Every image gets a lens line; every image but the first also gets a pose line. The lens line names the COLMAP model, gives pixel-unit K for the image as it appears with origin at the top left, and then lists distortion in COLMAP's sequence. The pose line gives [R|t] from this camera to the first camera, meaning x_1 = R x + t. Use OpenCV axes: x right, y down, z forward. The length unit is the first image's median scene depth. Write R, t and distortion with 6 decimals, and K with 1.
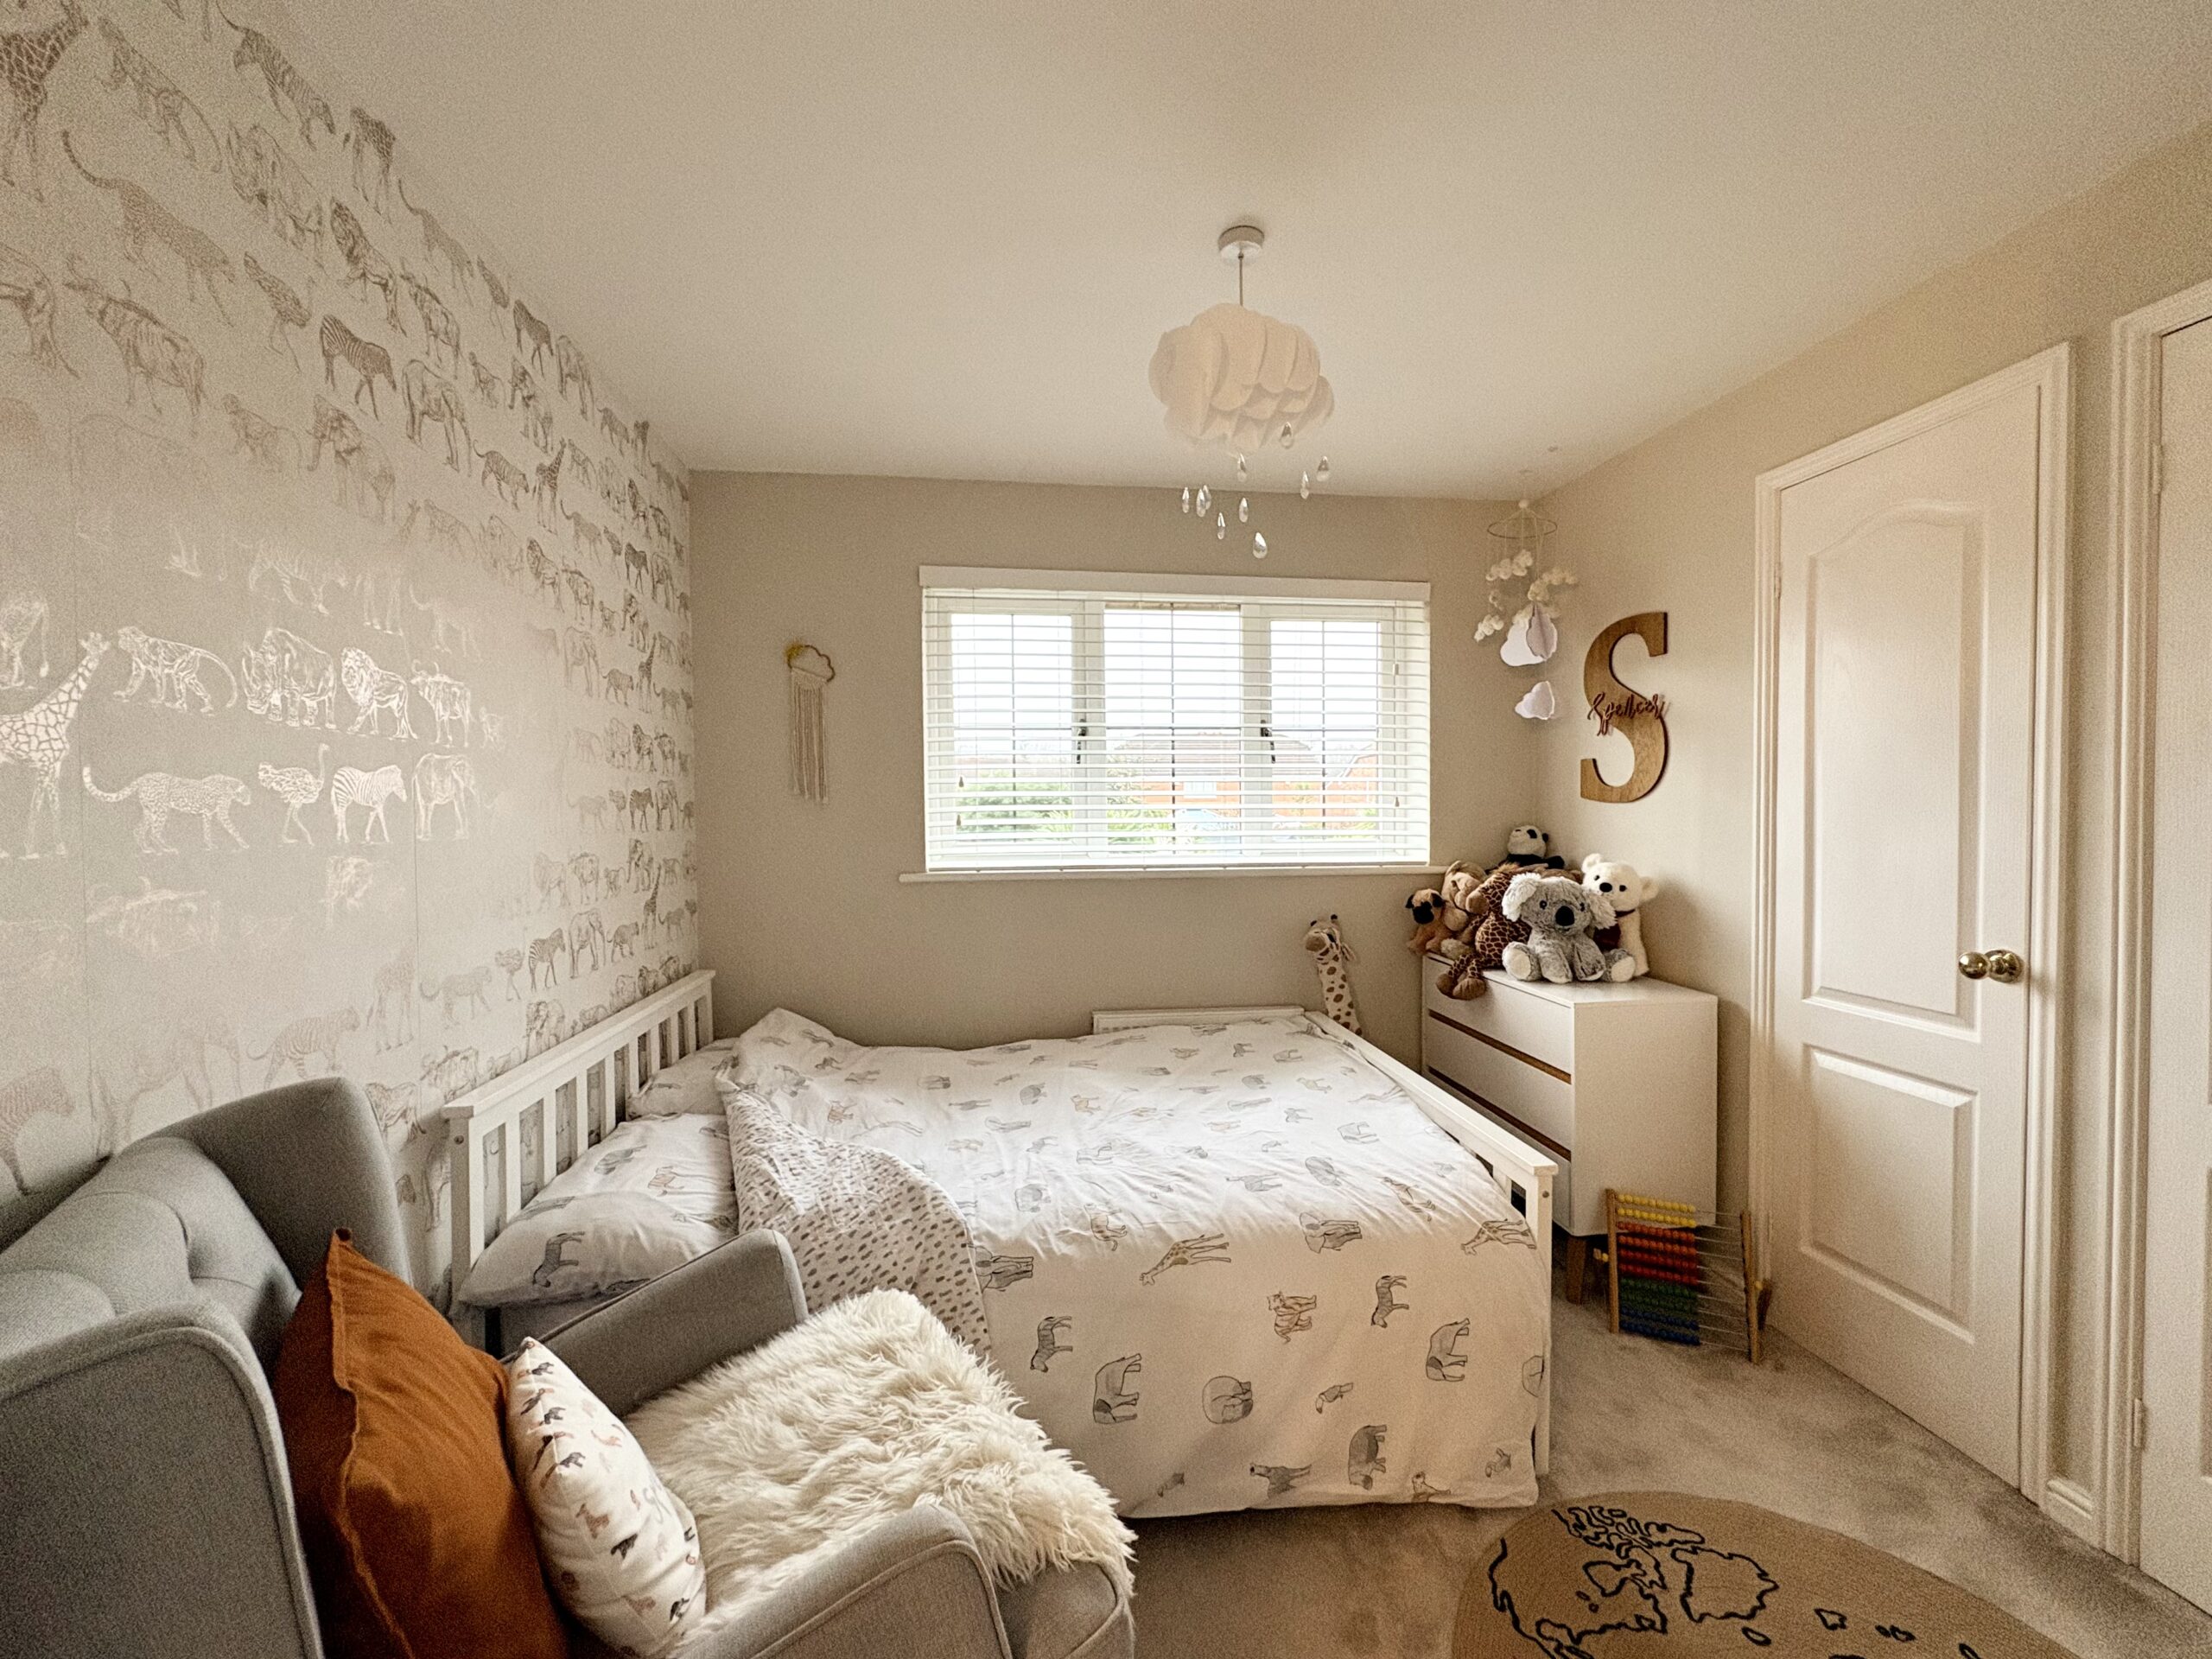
lens RADIAL K [[875.9, 0, 1106.6], [0, 875.9, 829.1], [0, 0, 1]] dist [0.000472, -0.000073]
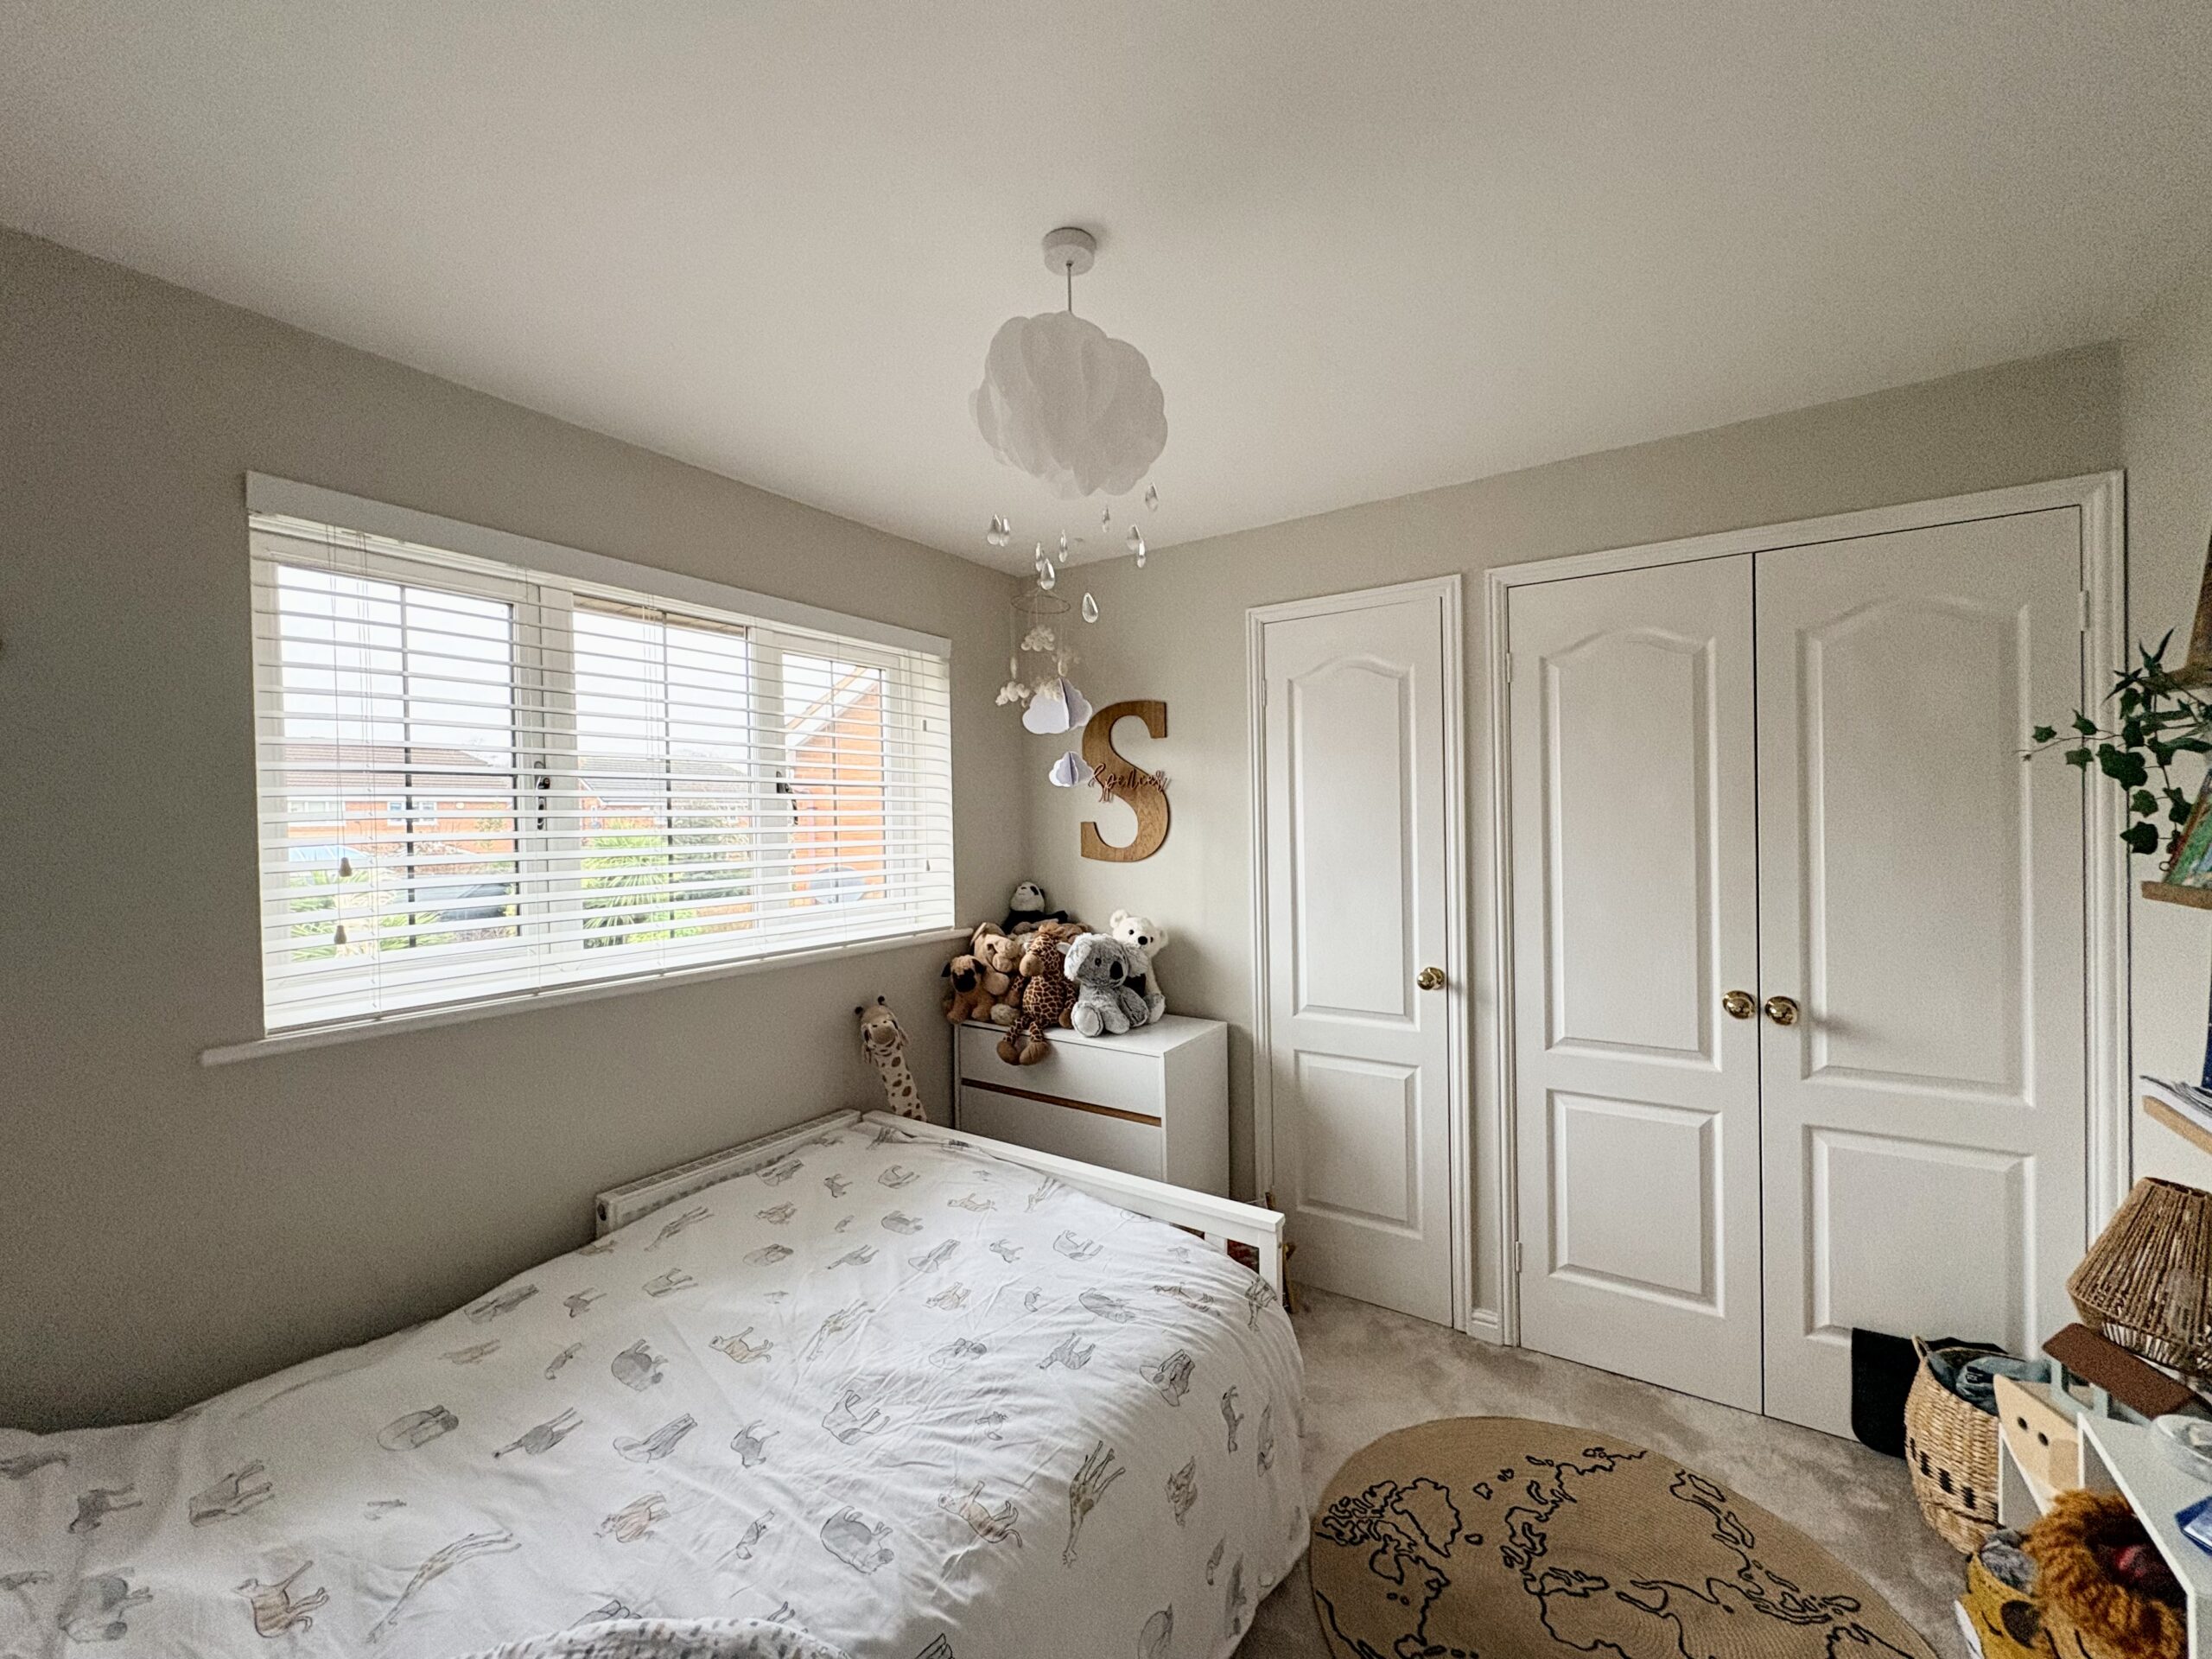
lens RADIAL K [[875.9, 0, 1106.6], [0, 875.9, 829.1], [0, 0, 1]] dist [0.000472, -0.000073]
pose [[0.658464, -0.011388, 0.752526, -0.298553], [0.031481, 0.999427, -0.012421, -0.062385], [-0.751953, 0.031869, 0.658446, 0.277311]]
